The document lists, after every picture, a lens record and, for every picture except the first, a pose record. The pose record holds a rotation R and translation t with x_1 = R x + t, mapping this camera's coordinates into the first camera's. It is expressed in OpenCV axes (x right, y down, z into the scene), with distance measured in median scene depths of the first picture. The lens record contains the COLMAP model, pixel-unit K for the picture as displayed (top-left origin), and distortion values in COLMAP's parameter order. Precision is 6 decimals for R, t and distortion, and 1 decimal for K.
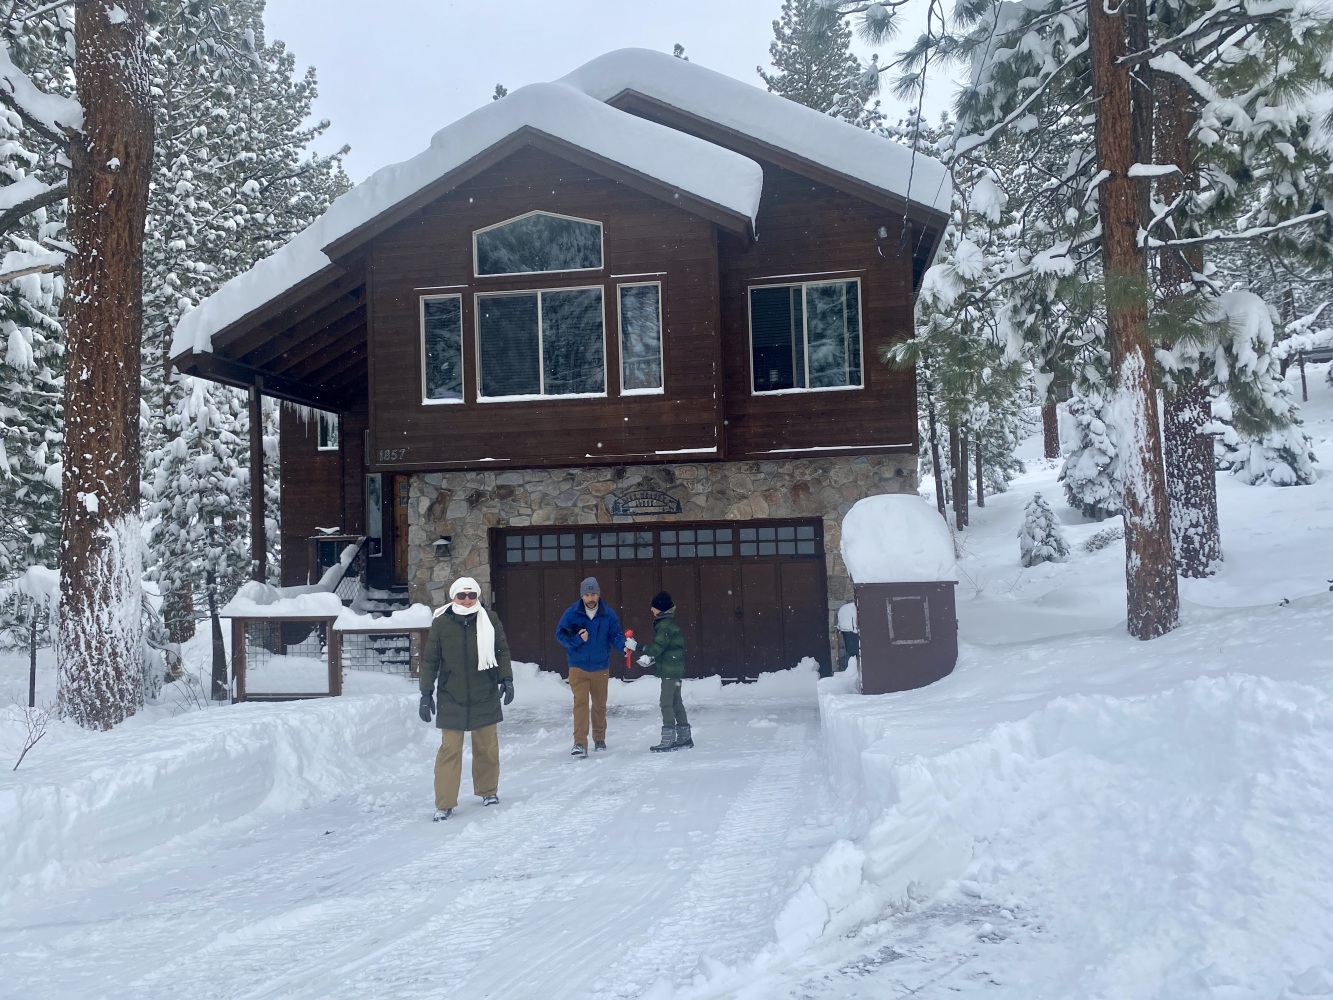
lens RADIAL K [[1008.9, 0, 667.8], [0, 1008.9, 492.8], [0, 0, 1]] dist [0.040959, -0.035440]
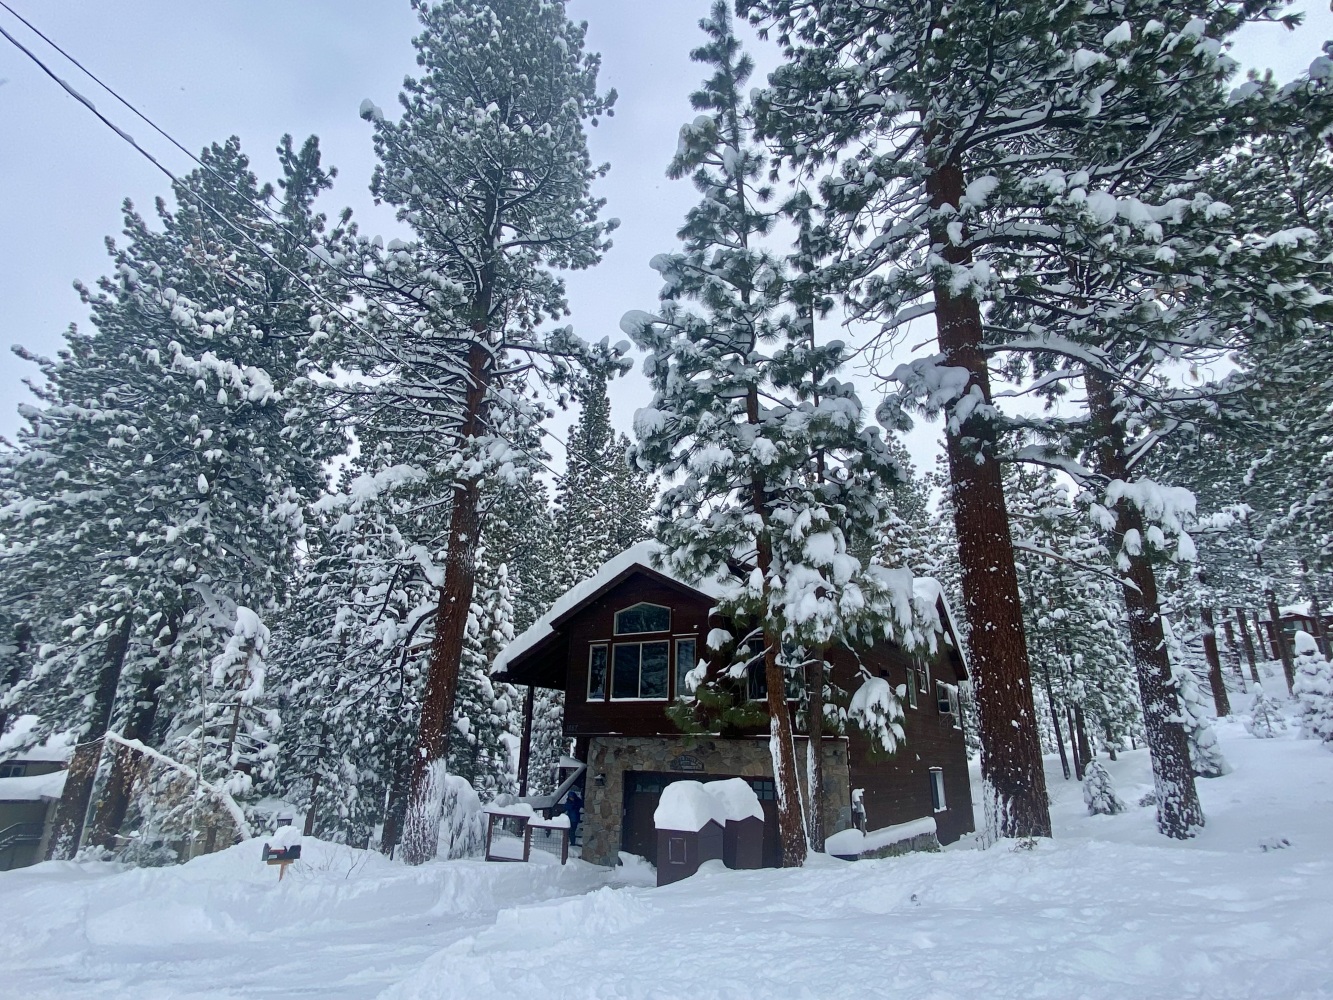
lens RADIAL K [[701.2, 0, 662.6], [0, 701.2, 505.8], [0, 0, 1]] dist [0.012606, -0.010228]
pose [[0.921090, -0.080577, -0.380920, 0.465115], [-0.032216, 0.959223, -0.280808, -0.080522], [0.388014, 0.270922, 0.880935, -0.252871]]
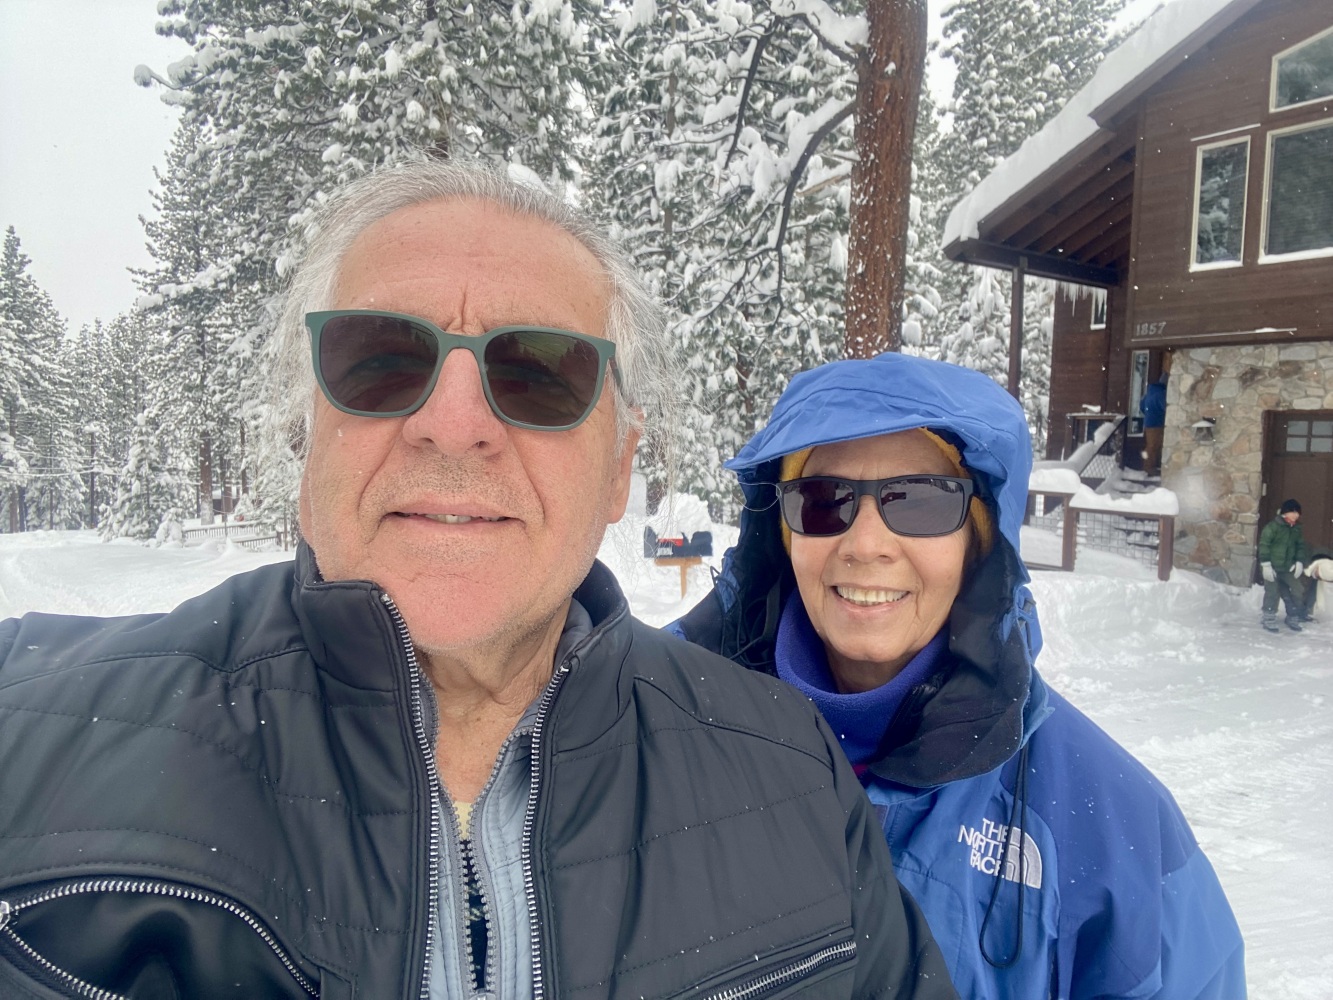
lens RADIAL K [[908.2, 0, 667.1], [0, 908.2, 505.8], [0, 0, 1]] dist [0.043177, -0.042525]
pose [[0.707622, 0.101282, -0.699294, 0.024638], [0.000075, 0.989663, 0.143413, 0.003091], [0.706591, -0.101535, 0.700300, 0.074066]]
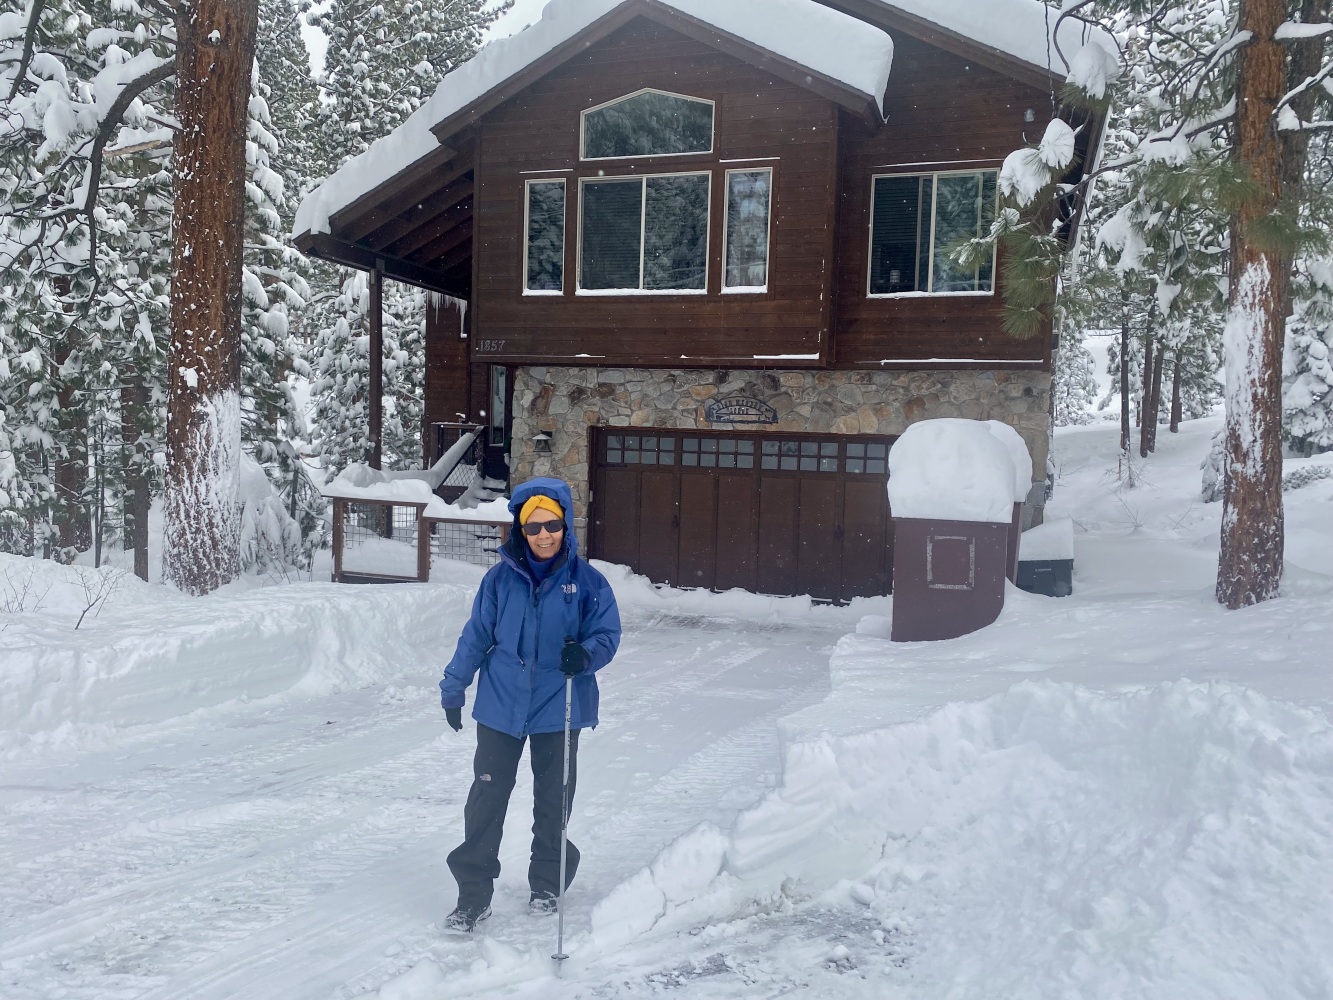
lens RADIAL K [[1008.9, 0, 673.4], [0, 1008.9, 494.3], [0, 0, 1]] dist [0.040959, -0.035440]
pose [[0.982664, 0.073268, -0.170300, 0.085605], [-0.055725, 0.992845, 0.105608, -0.007919], [0.176820, -0.094287, 0.979717, 0.055457]]
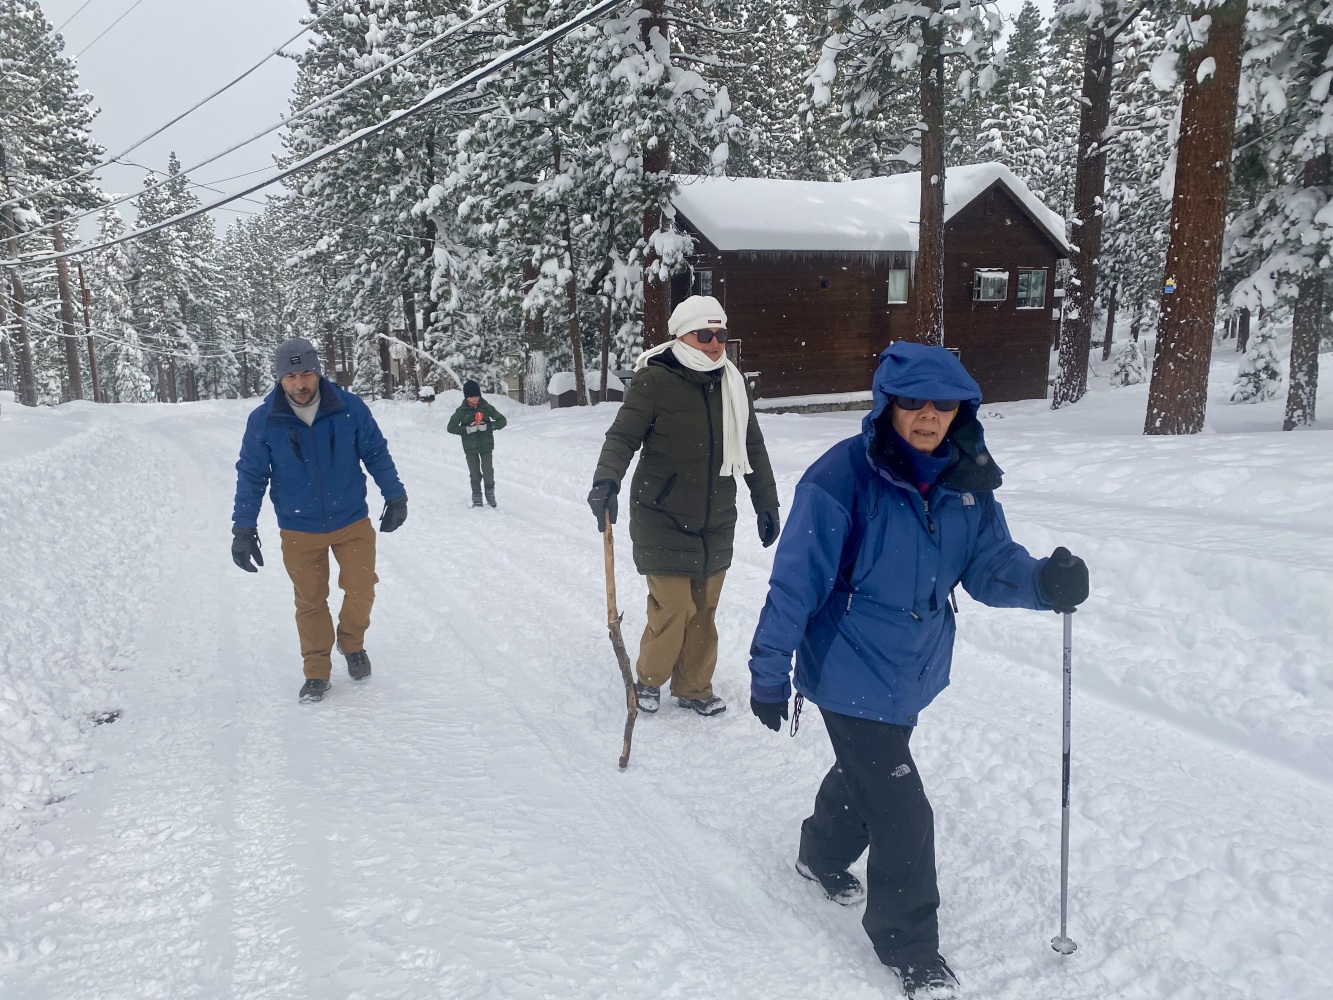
lens RADIAL K [[1008.9, 0, 657.2], [0, 1008.9, 475.3], [0, 0, 1]] dist [0.040959, -0.035440]
pose [[0.588529, 0.176791, -0.788910, 2.210778], [0.033009, 0.969730, 0.241937, -0.334069], [0.807802, -0.168428, 0.564879, -0.606392]]
